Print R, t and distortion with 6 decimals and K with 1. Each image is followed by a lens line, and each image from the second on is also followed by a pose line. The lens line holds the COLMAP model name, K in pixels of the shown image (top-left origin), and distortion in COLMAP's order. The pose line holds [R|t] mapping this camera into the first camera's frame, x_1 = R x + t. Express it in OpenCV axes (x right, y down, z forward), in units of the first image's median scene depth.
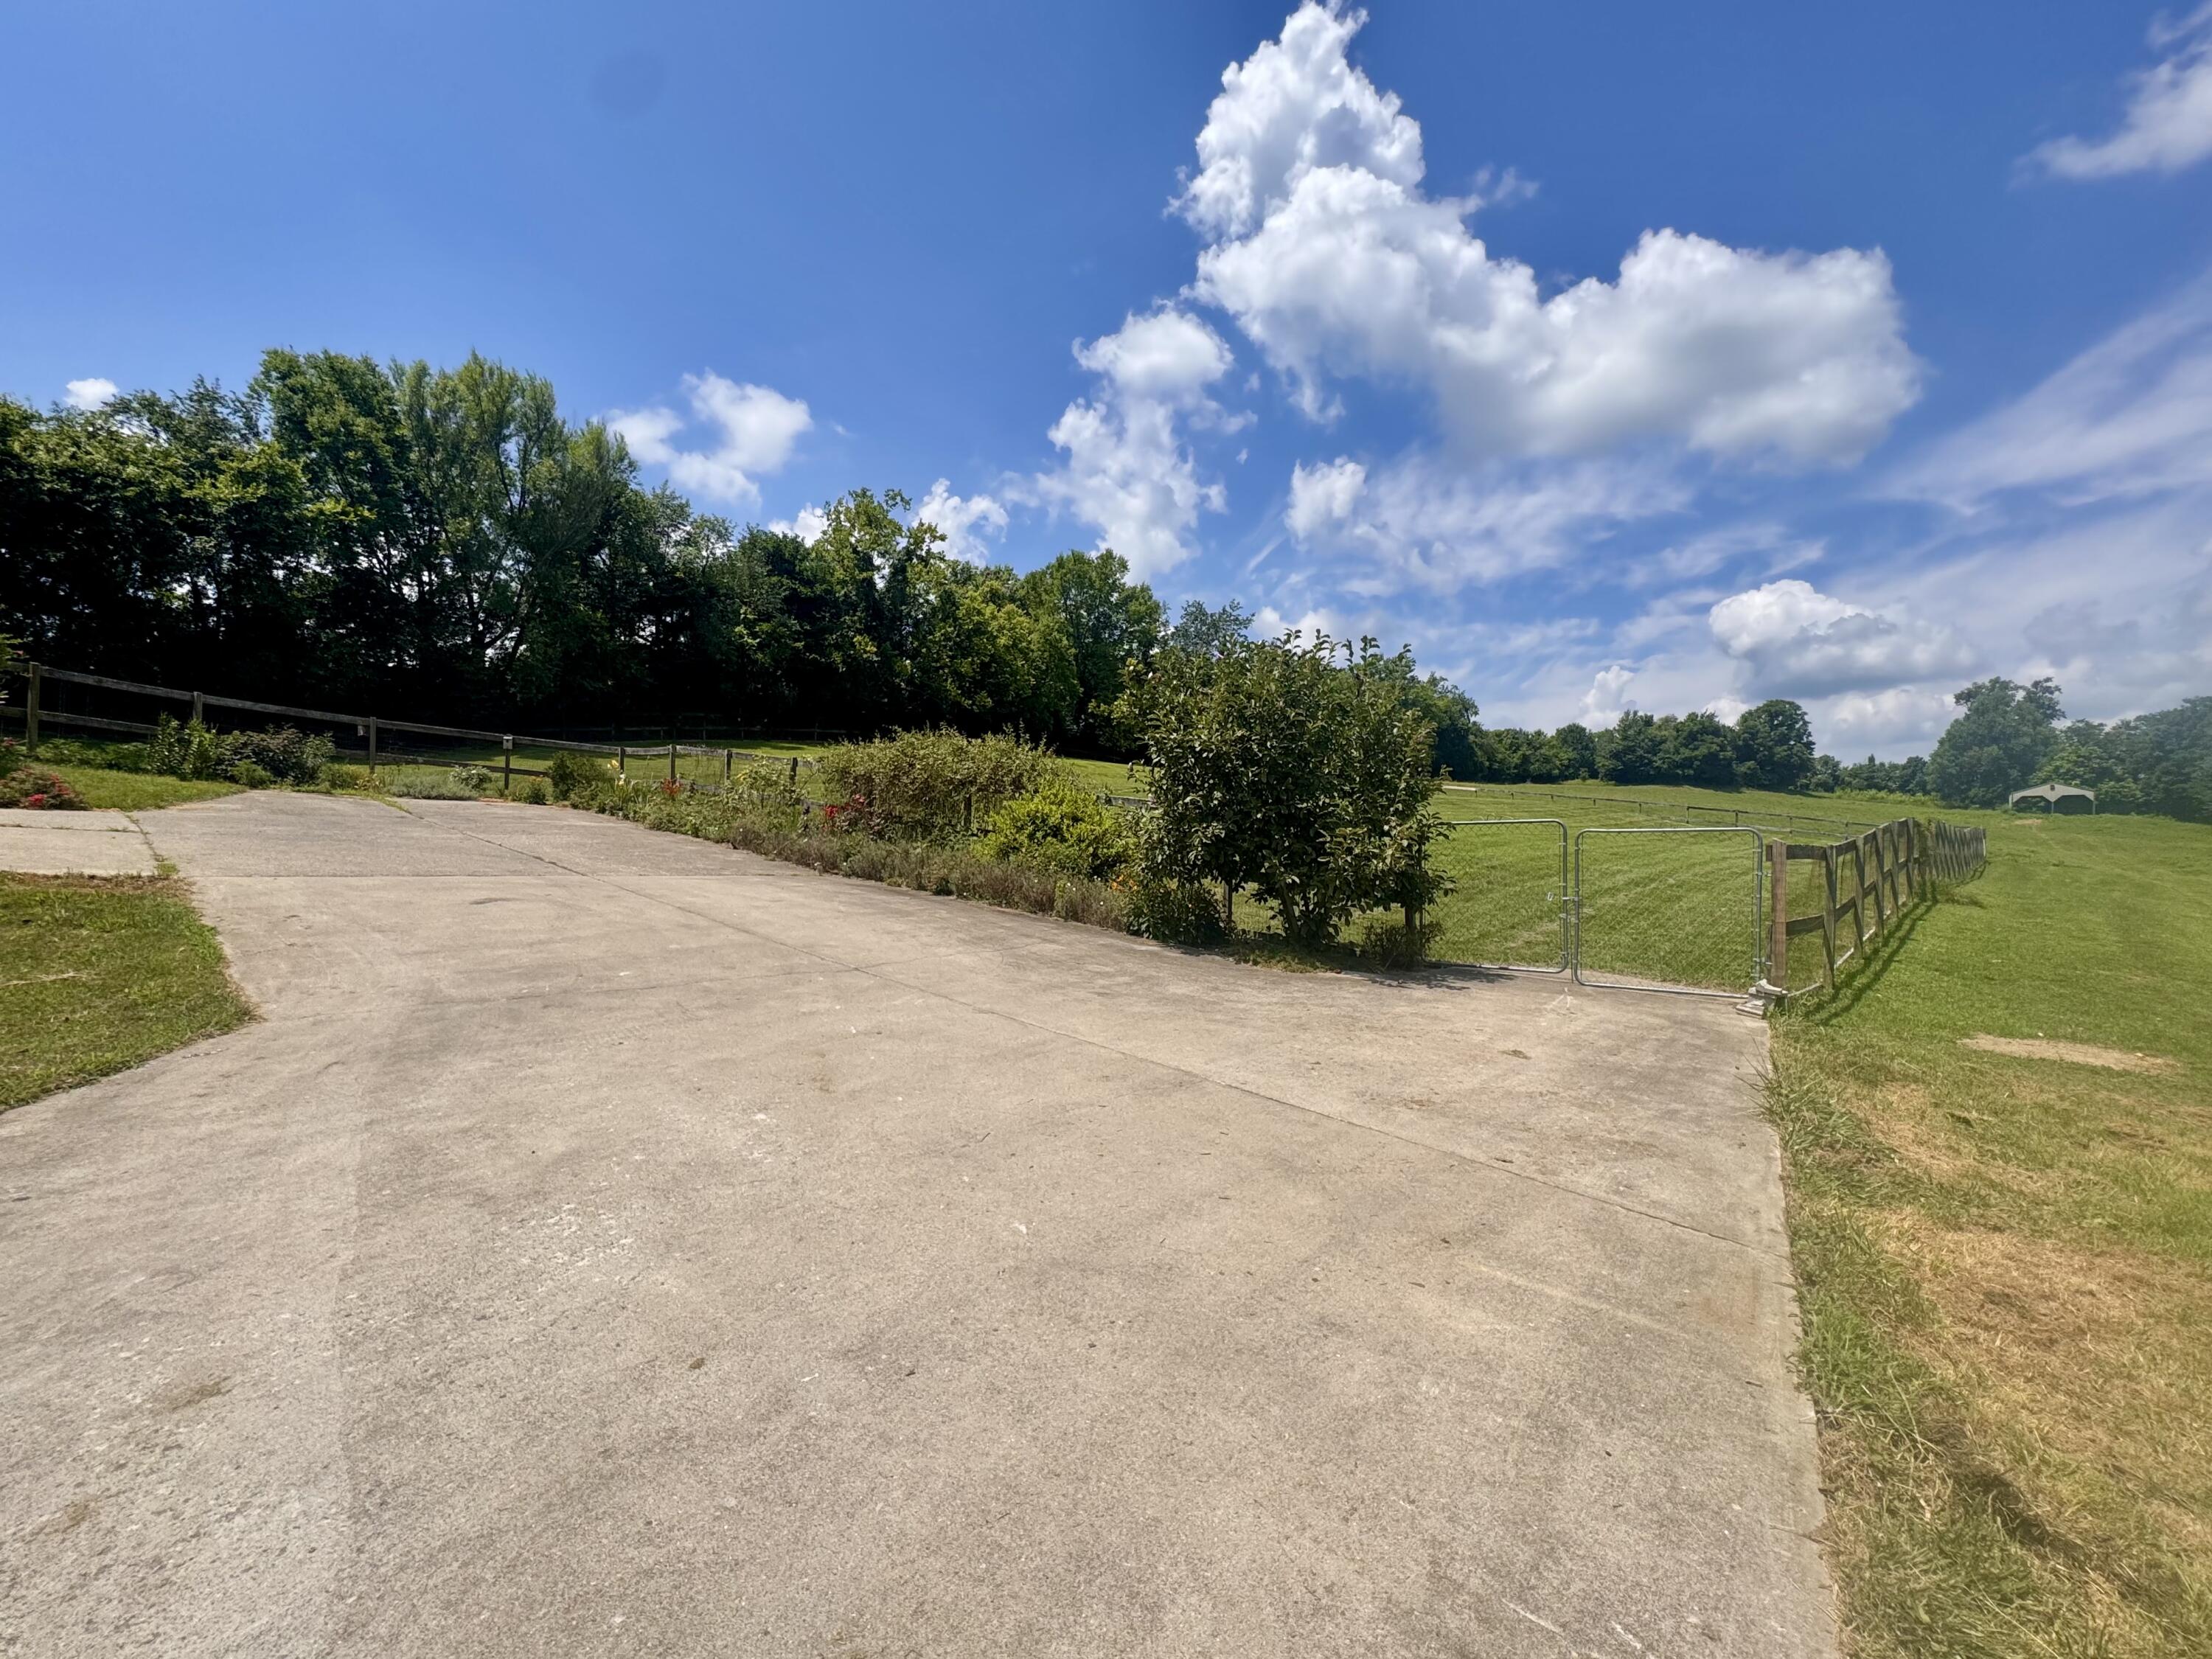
lens RADIAL K [[951.0, 0, 1106.0], [0, 951.0, 829.5], [0, 0, 1]] dist [0.000331, 0.000058]
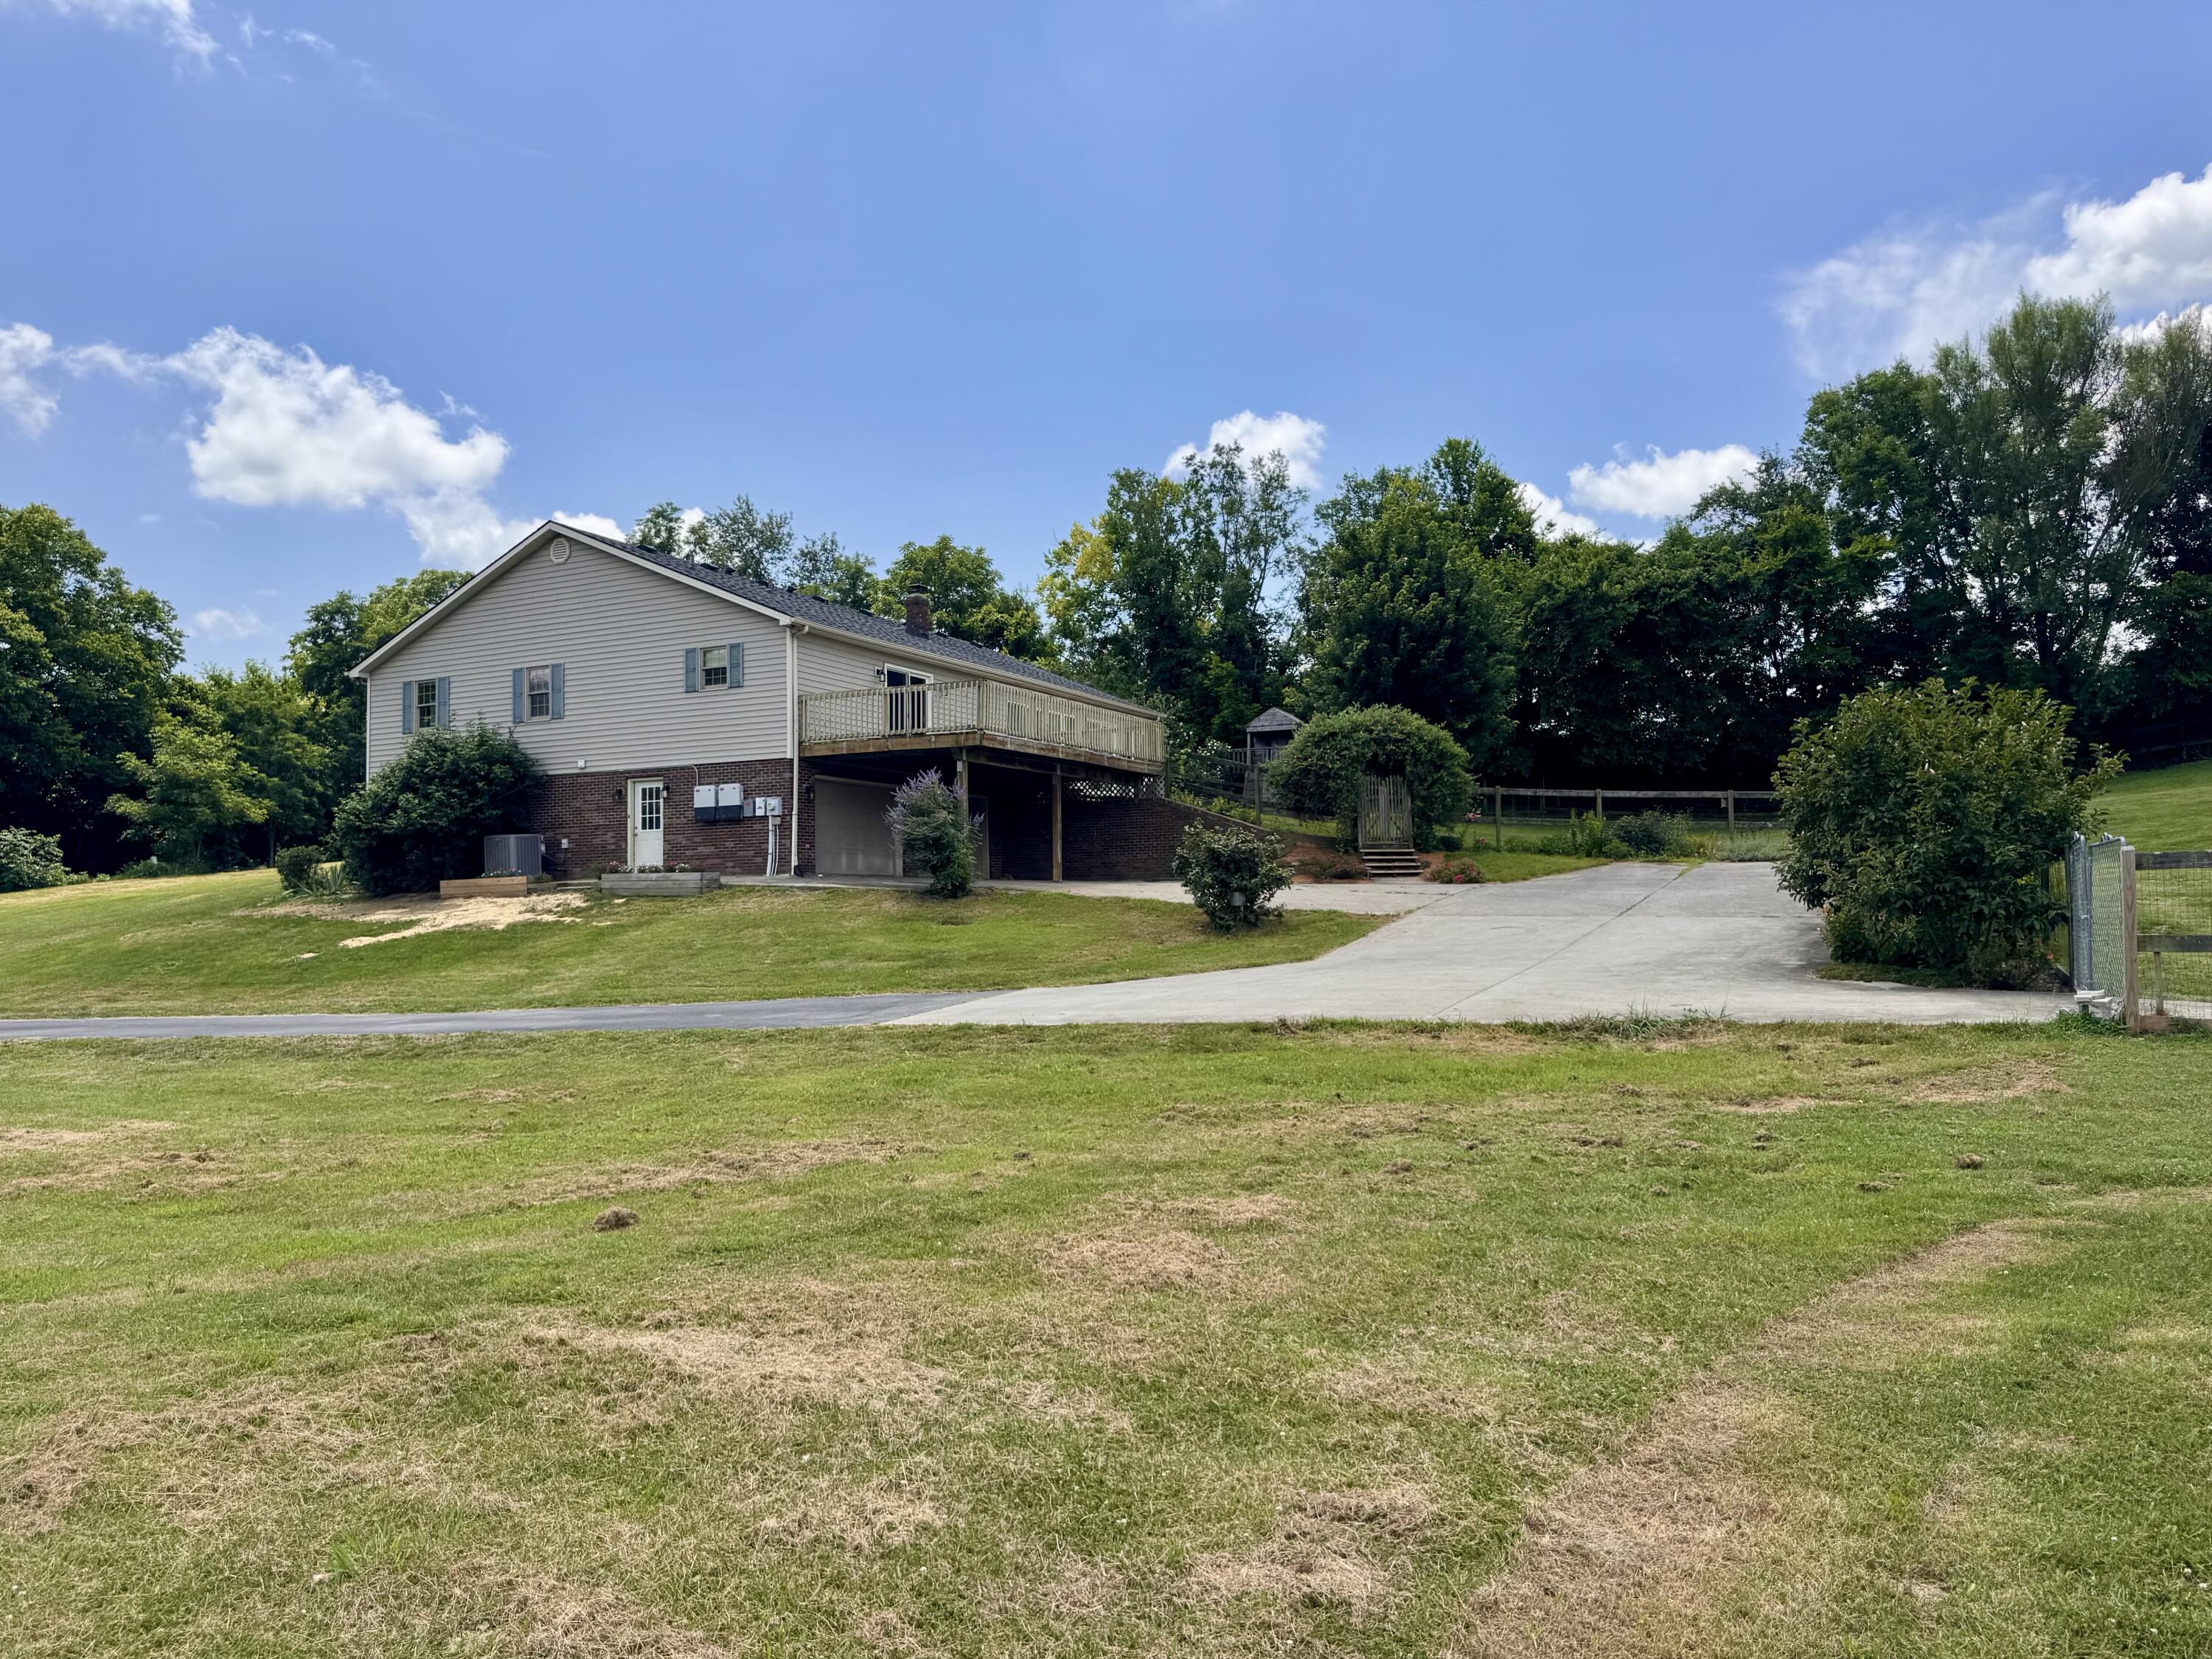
lens RADIAL K [[1540.1, 0, 1106.0], [0, 1540.1, 829.5], [0, 0, 1]] dist [0.063744, -0.090158]
pose [[0.258094, -0.079055, -0.962880, 0.843324], [0.028863, 0.996833, -0.074106, 0.043555], [0.965688, -0.008665, 0.259559, -0.180061]]
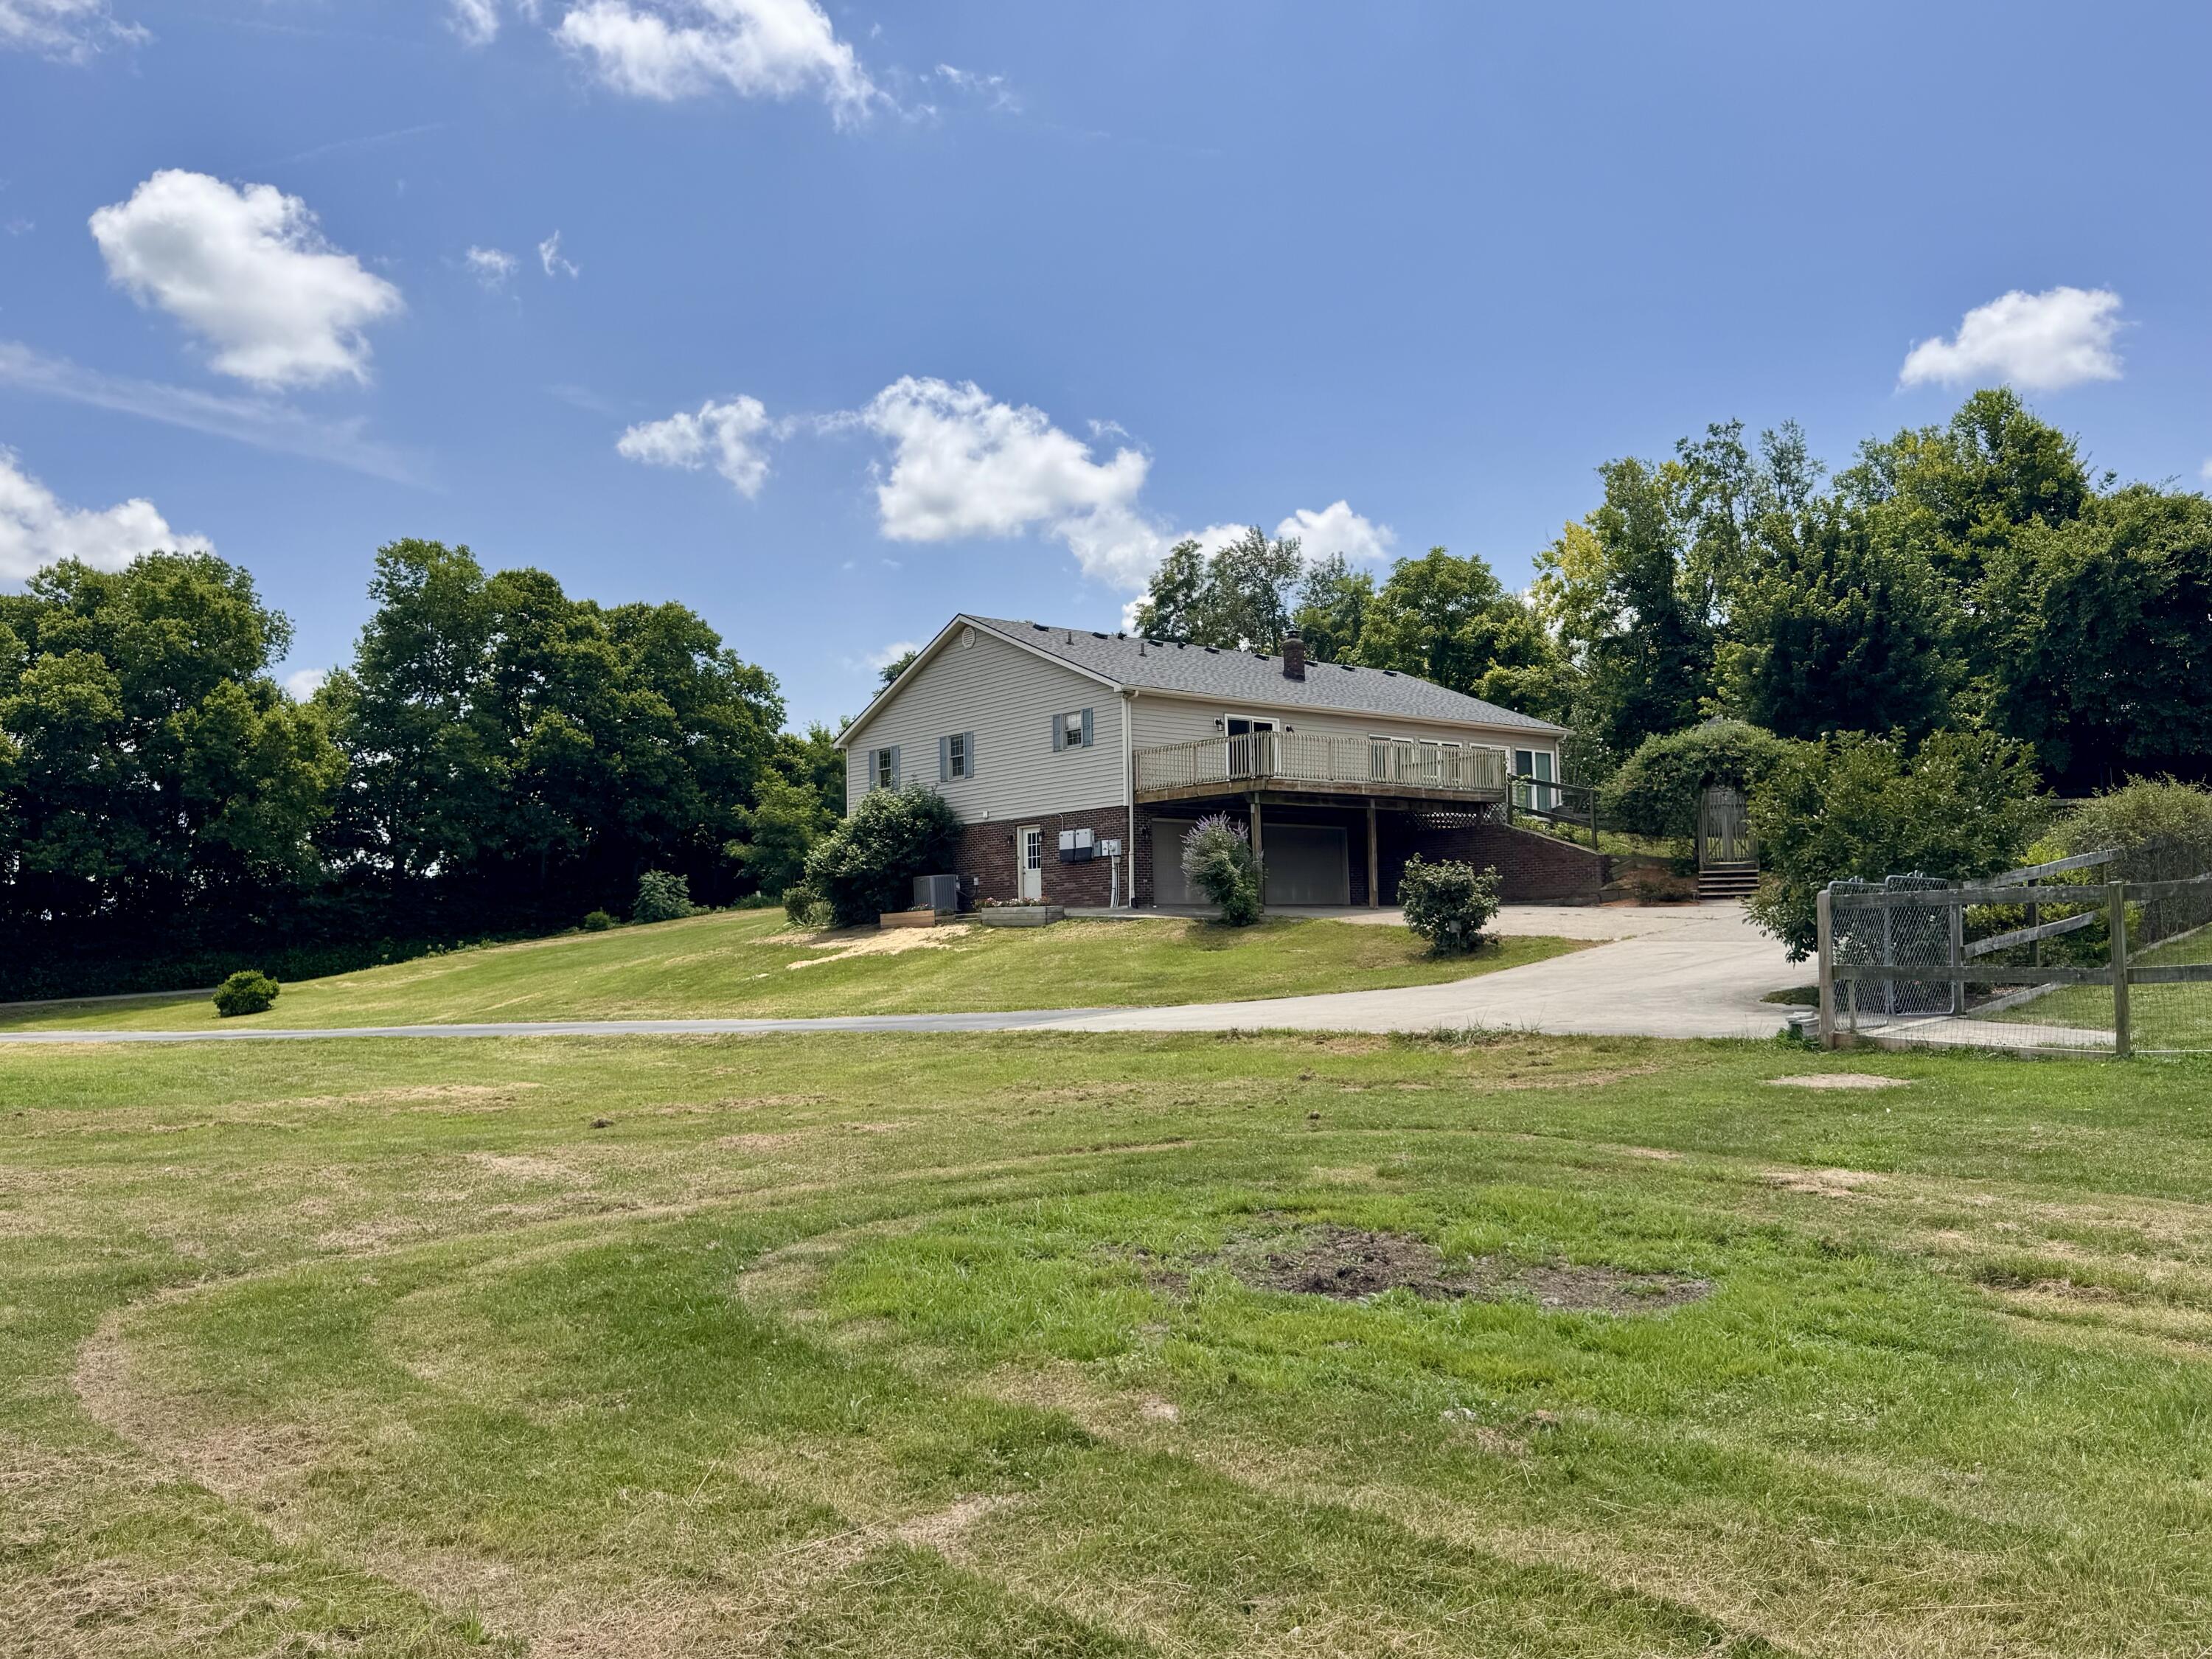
lens RADIAL K [[1669.6, 0, 1106.0], [0, 1669.6, 829.5], [0, 0, 1]] dist [0.178241, -0.452733]
pose [[-0.141083, -0.085029, -0.986340, 1.211400], [0.028296, 0.995551, -0.089870, 0.050330], [0.989593, -0.040589, -0.138049, 0.175123]]
